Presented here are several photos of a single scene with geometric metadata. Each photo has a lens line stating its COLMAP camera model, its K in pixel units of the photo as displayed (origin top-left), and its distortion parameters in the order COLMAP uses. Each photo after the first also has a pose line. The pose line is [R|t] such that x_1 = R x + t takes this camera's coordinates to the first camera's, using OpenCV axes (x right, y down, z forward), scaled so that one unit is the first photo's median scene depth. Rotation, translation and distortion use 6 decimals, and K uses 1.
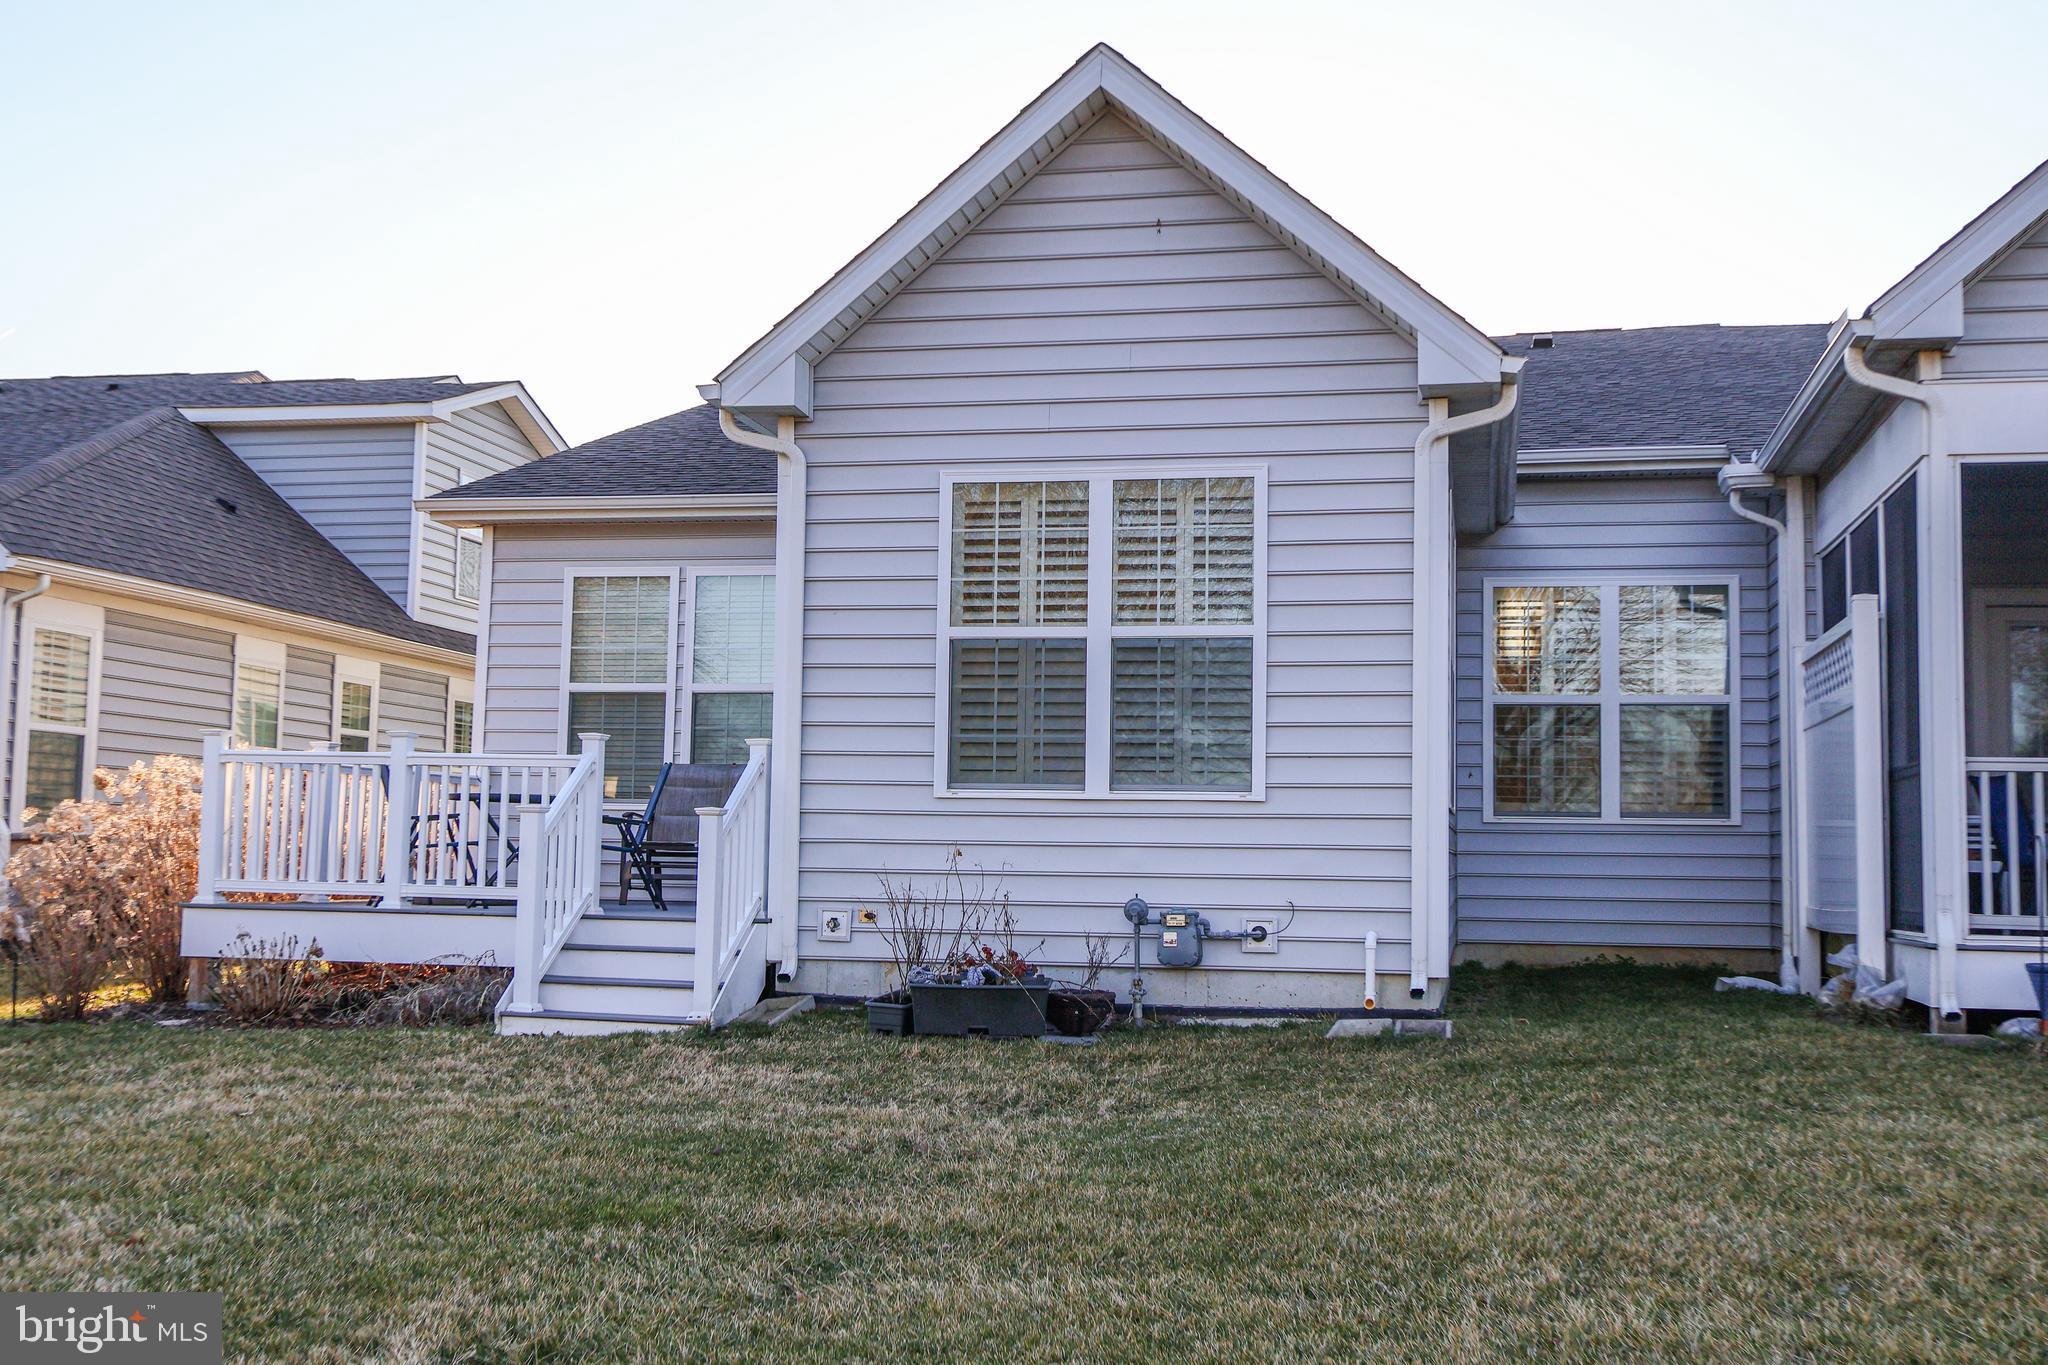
lens RADIAL K [[2124.3, 0, 1024.0], [0, 2124.3, 682.5], [0, 0, 1]] dist [-0.007705, -0.008137]
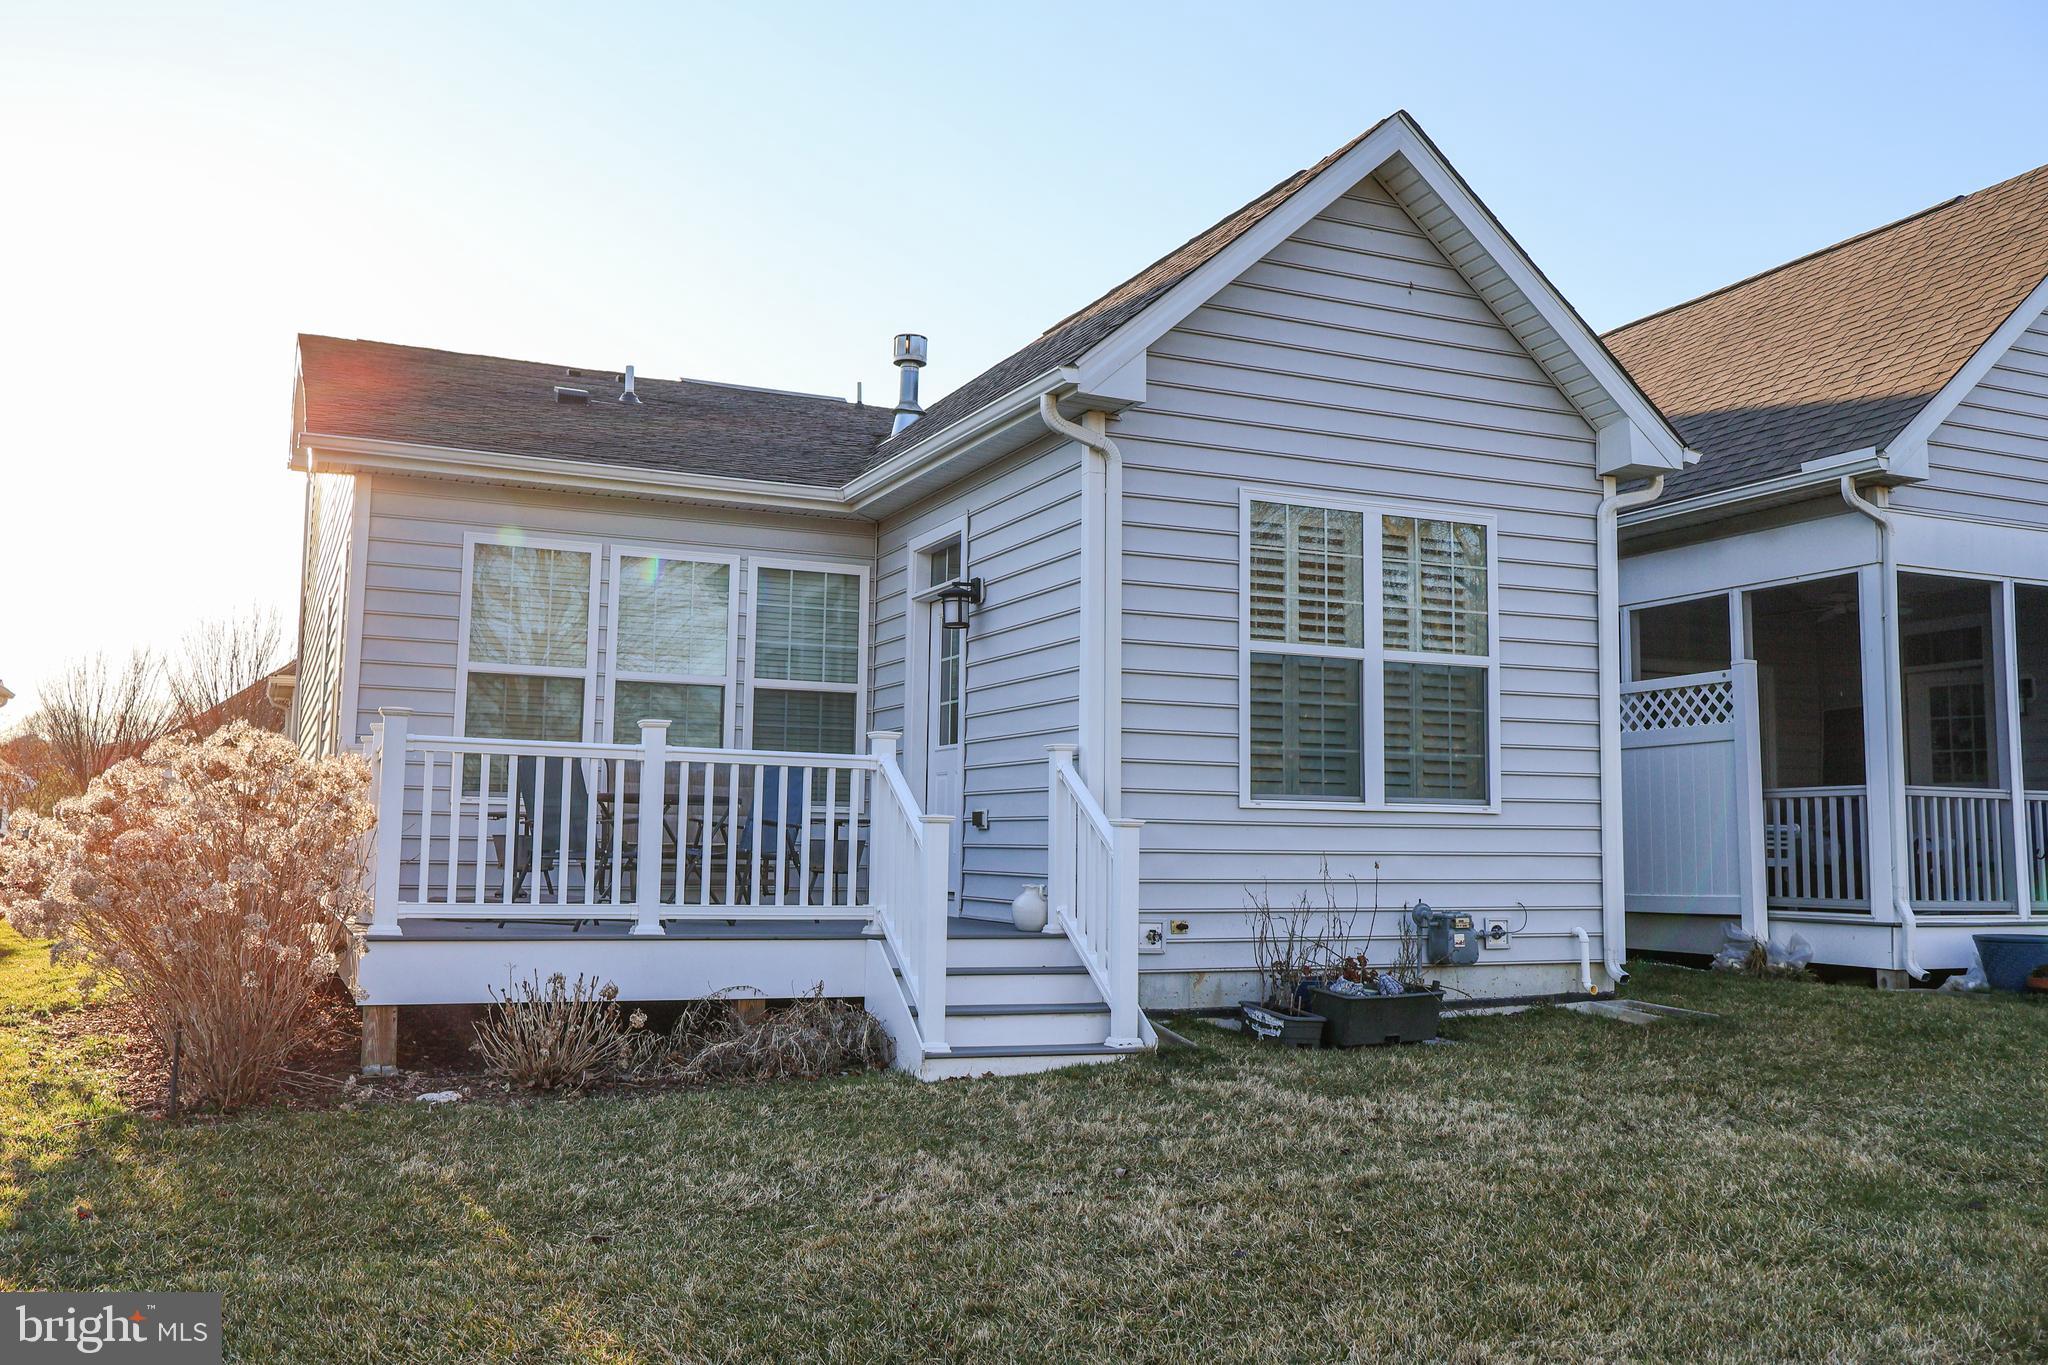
lens RADIAL K [[1746.0, 0, 1024.0], [0, 1746.0, 682.5], [0, 0, 1]] dist [-0.035581, -0.001905]
pose [[0.811306, 0.048992, 0.582565, -0.621791], [-0.048102, 0.998698, -0.016998, 0.013606], [-0.582640, -0.014232, 0.812606, 0.388988]]
